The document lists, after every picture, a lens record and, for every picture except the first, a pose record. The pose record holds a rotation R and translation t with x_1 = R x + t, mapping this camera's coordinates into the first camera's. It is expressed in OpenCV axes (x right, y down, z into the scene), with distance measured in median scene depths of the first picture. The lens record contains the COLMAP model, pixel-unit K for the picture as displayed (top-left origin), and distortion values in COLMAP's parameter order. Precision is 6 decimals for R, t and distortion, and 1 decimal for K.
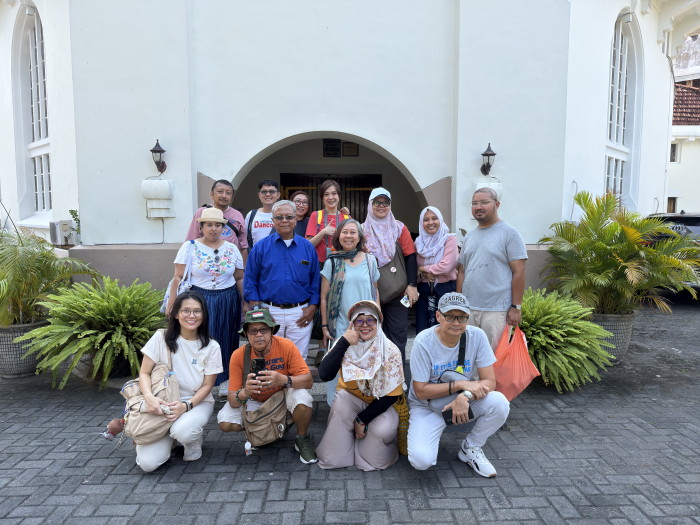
lens RADIAL K [[496.7, 0, 350.0], [0, 496.7, 262.5], [0, 0, 1]] dist [0.004850, 0.000793]
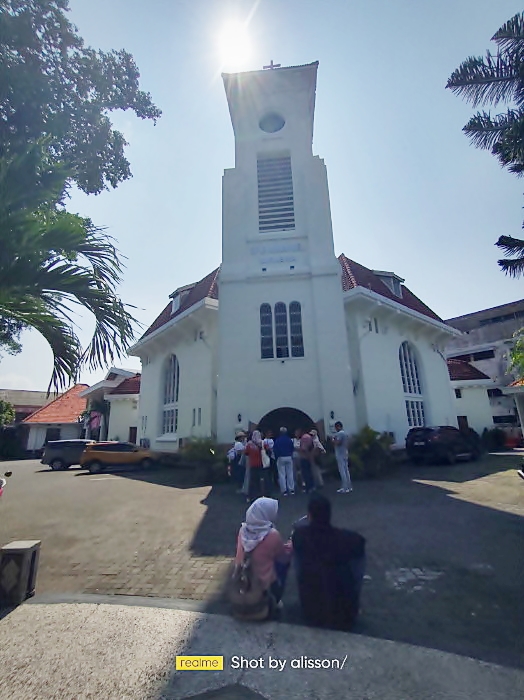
lens RADIAL K [[314.9, 0, 262.0], [0, 314.9, 350.0], [0, 0, 1]] dist [-0.000113, -0.000028]
pose [[0.991820, -0.061664, -0.111760, 0.096102], [0.020322, 0.940683, -0.338679, 0.155099], [0.126015, 0.333637, 0.934241, -1.900429]]
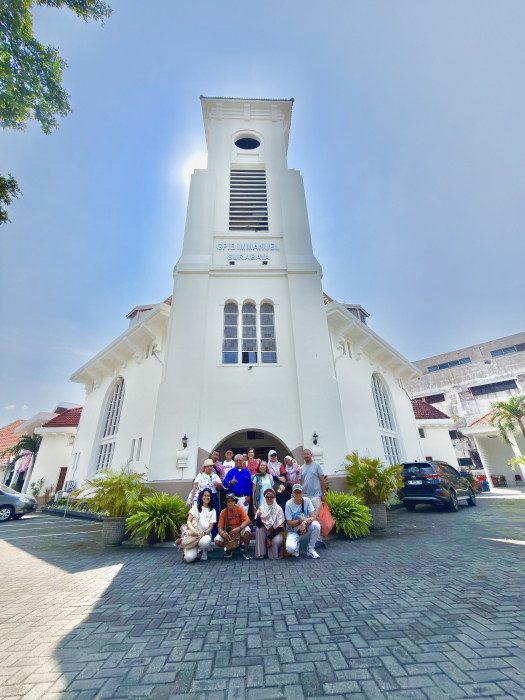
lens RADIAL K [[277.9, 0, 262.5], [0, 277.9, 350.0], [0, 0, 1]] dist [0.001430, 0.000023]
pose [[0.999478, -0.024128, 0.021505, -0.015301], [0.031655, 0.865159, -0.500497, 0.155304], [-0.006529, 0.500916, 0.865471, -0.672829]]
